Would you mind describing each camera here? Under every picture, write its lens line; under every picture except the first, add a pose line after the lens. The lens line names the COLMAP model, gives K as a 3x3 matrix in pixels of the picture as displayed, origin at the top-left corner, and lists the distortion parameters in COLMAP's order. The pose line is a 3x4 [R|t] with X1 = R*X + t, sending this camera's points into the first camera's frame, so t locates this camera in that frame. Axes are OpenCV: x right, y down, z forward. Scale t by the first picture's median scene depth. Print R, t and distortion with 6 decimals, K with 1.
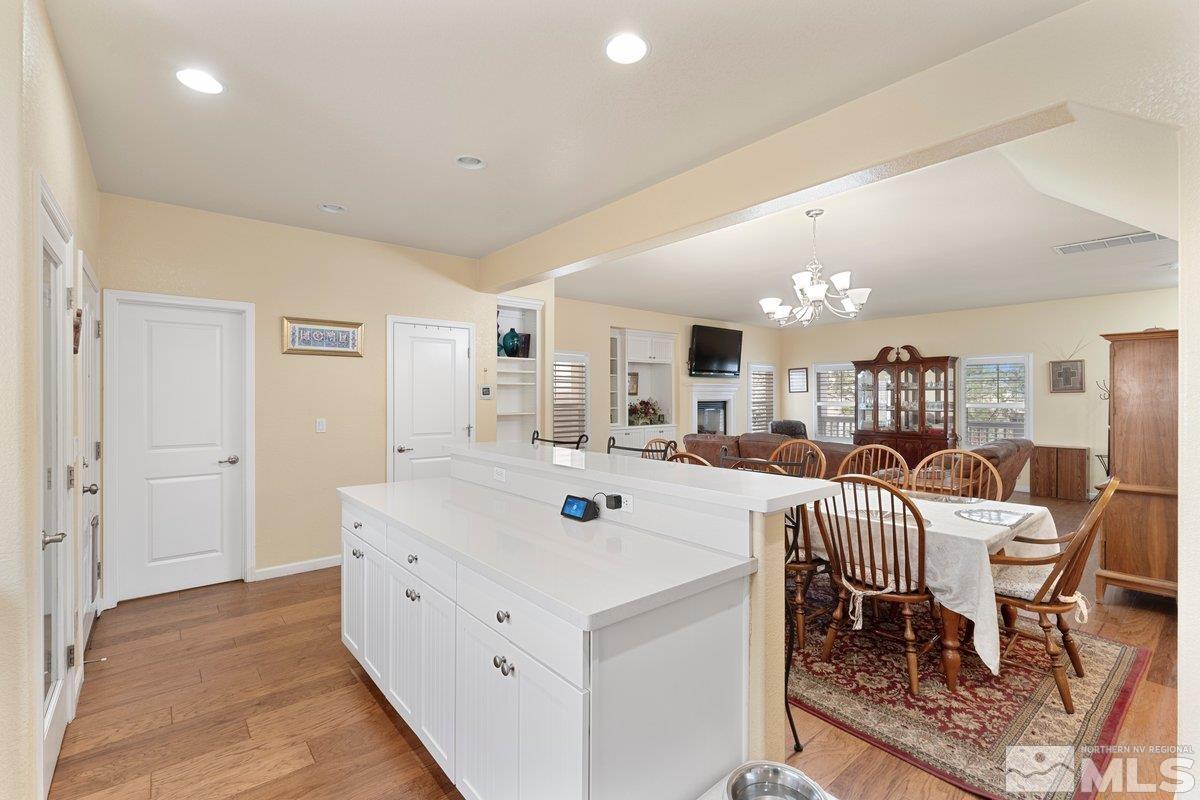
lens RADIAL K [[533.9, 0, 608.0], [0, 533.9, 396.8], [0, 0, 1]] dist [-0.013597, -0.000172]
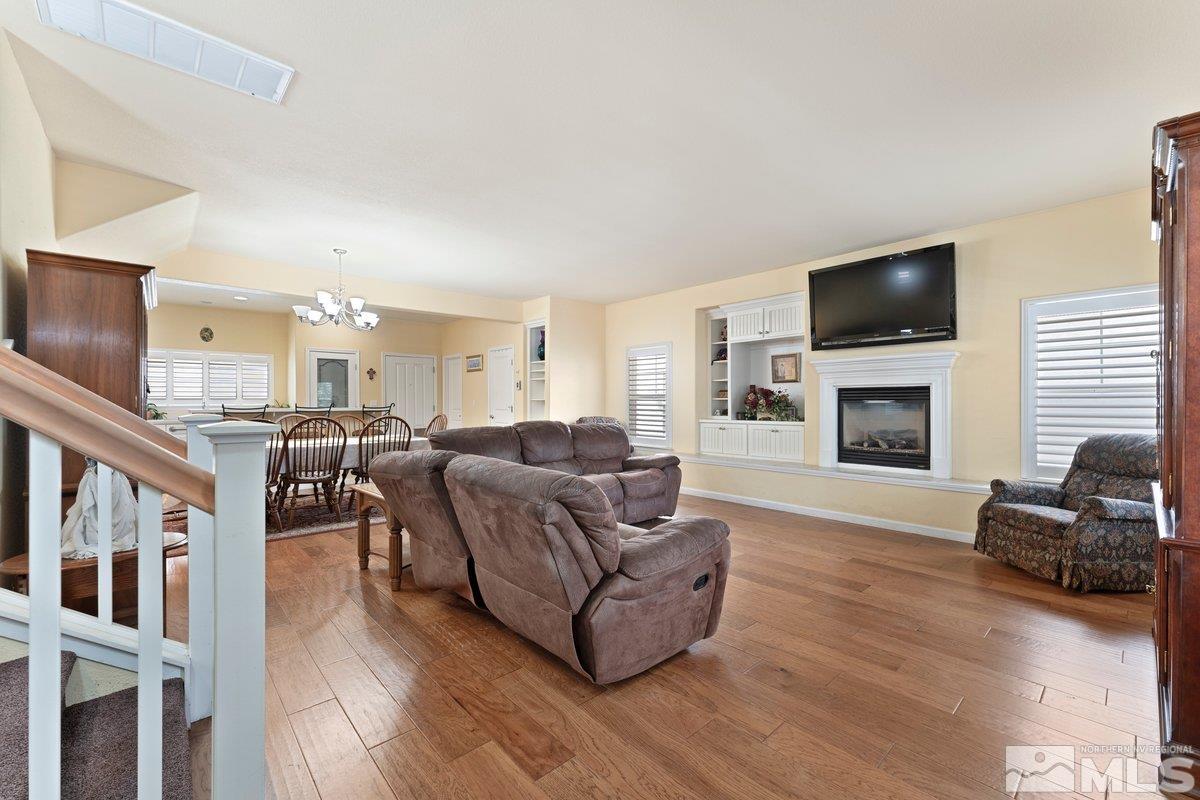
lens RADIAL K [[483.3, 0, 601.8], [0, 483.3, 402.6], [0, 0, 1]] dist [0.002878, 0.000110]
pose [[0.030880, 0.001835, -0.999521, 1.345200], [0.003191, 0.999993, 0.001934, 0.042889], [0.999518, -0.003249, 0.030874, 1.309834]]
